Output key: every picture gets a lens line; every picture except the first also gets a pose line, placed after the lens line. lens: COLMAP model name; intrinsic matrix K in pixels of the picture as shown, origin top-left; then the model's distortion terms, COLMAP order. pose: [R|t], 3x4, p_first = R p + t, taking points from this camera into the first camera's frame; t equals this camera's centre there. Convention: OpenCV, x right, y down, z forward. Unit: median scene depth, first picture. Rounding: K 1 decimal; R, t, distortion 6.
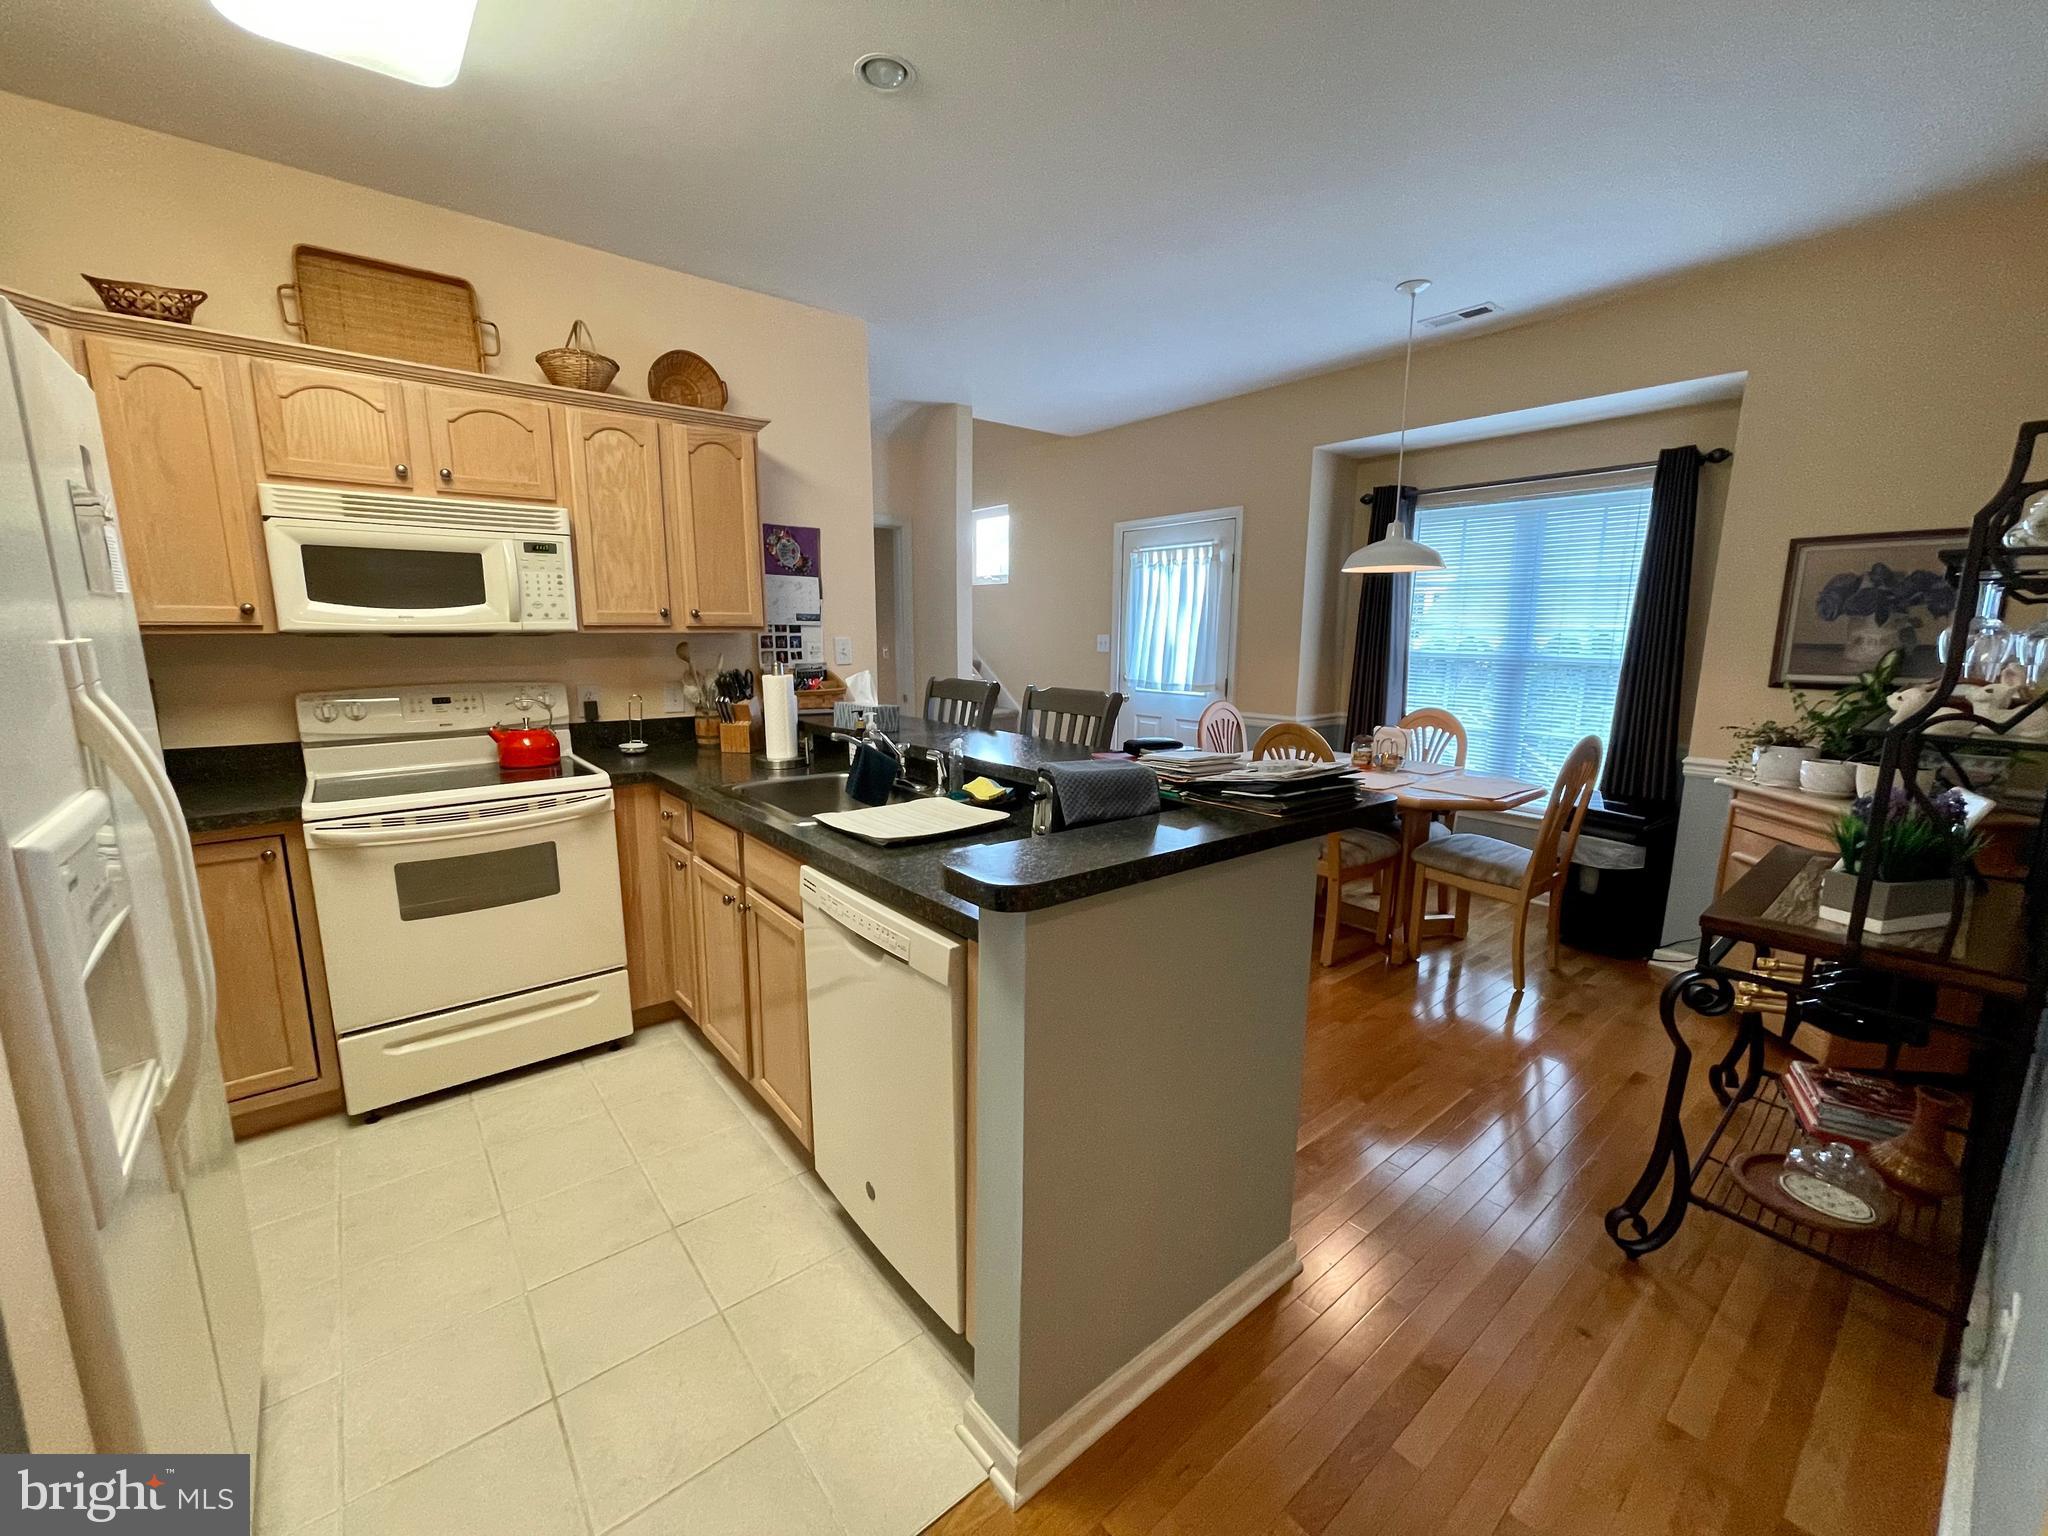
lens RADIAL K [[821.5, 0, 1007.2], [0, 821.5, 767.4], [0, 0, 1]] dist [-0.000481, 0.000585]
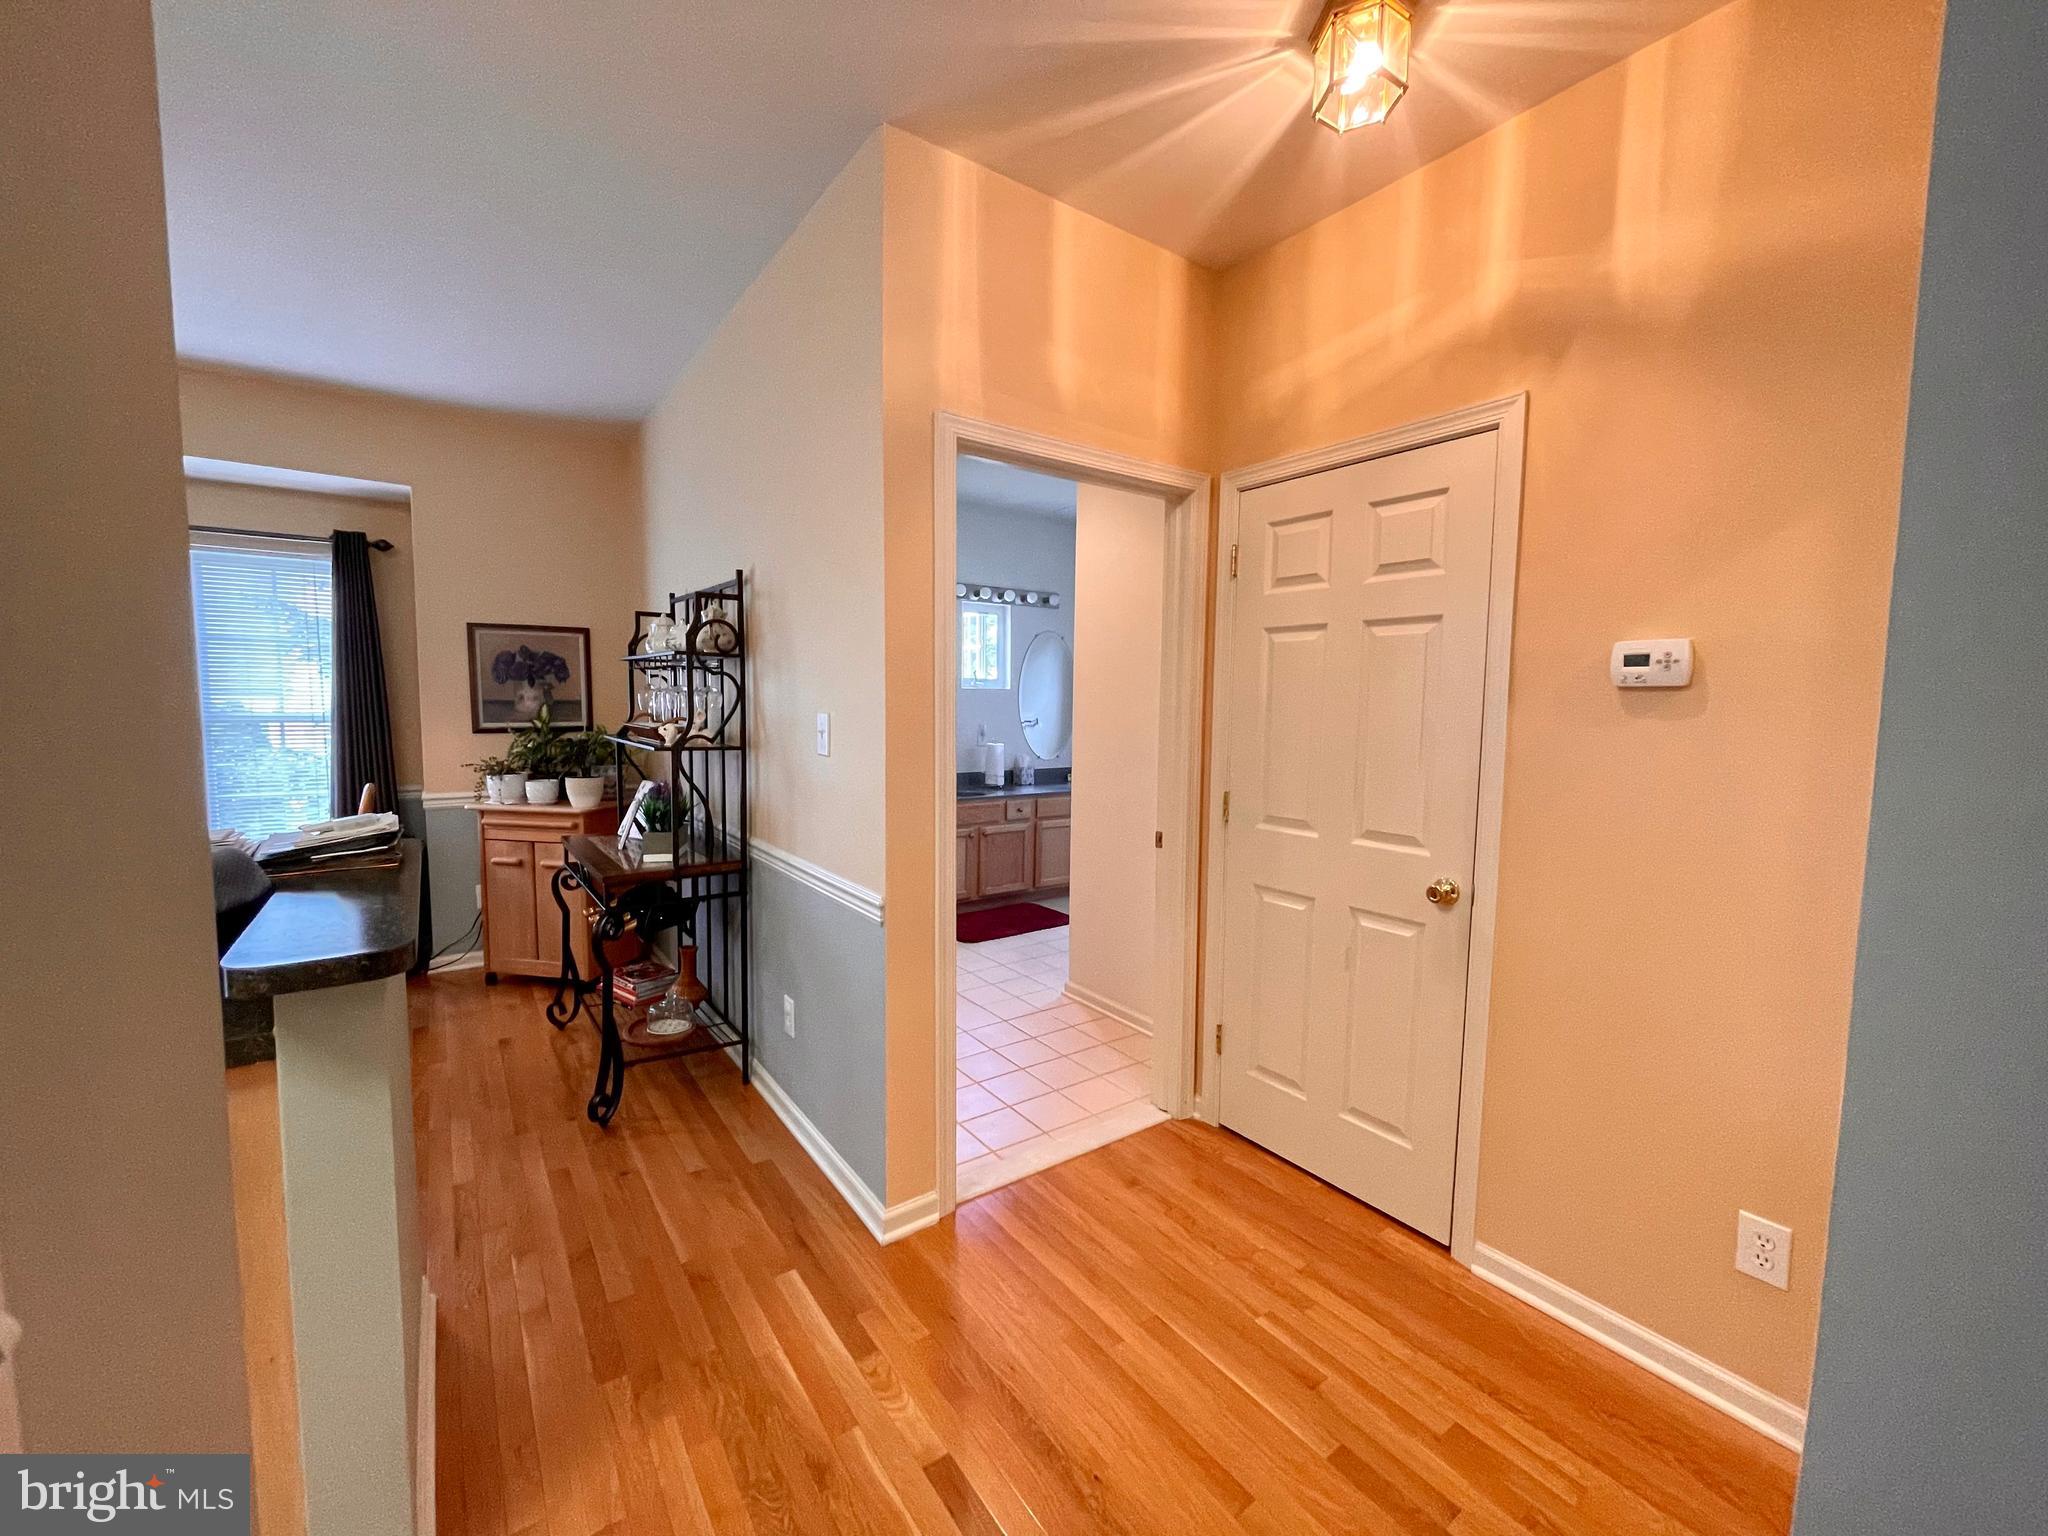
lens RADIAL K [[821.5, 0, 1015.7], [0, 821.5, 772.3], [0, 0, 1]] dist [-0.000481, 0.000585]
pose [[0.061144, -0.094500, 0.993645, -0.324558], [0.158857, 0.983740, 0.083783, -0.008355], [-0.985406, 0.152725, 0.075161, 0.055860]]
